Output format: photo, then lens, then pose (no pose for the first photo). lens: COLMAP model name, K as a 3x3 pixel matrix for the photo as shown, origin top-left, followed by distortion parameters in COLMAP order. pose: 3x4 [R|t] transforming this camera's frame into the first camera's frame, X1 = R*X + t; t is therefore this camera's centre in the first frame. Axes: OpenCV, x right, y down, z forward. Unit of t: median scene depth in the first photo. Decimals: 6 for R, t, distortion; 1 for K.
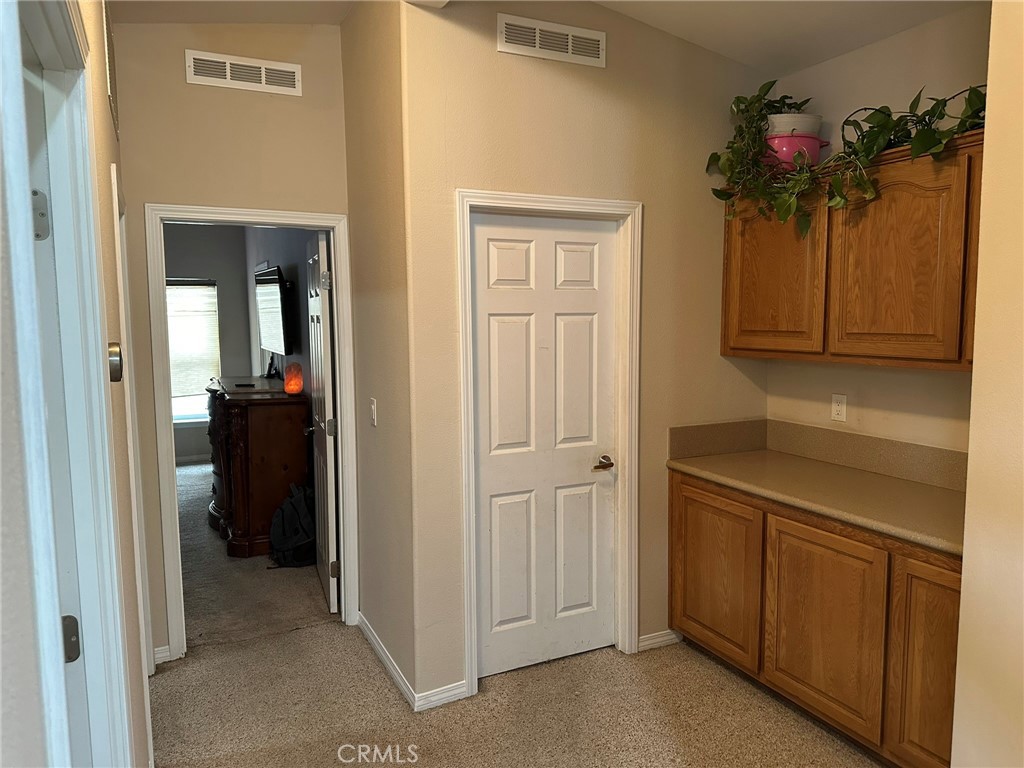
lens RADIAL K [[722.1, 0, 507.4], [0, 722.1, 380.7], [0, 0, 1]] dist [-0.003330, -0.008539]
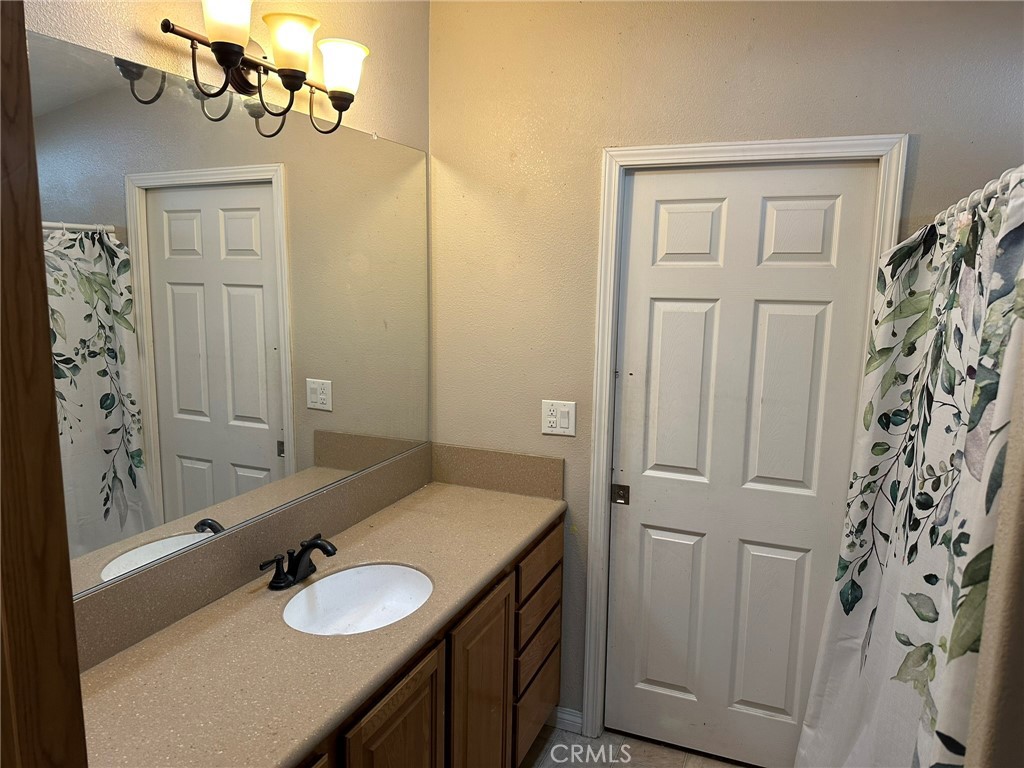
lens RADIAL K [[703.9, 0, 512.0], [0, 703.9, 384.0], [0, 0, 1]] dist [0.196506, -0.418684]
pose [[0.673458, 0.119186, -0.729554, 0.429810], [-0.095965, 0.992661, 0.073582, -0.040481], [0.732970, 0.020457, 0.679954, 0.349431]]
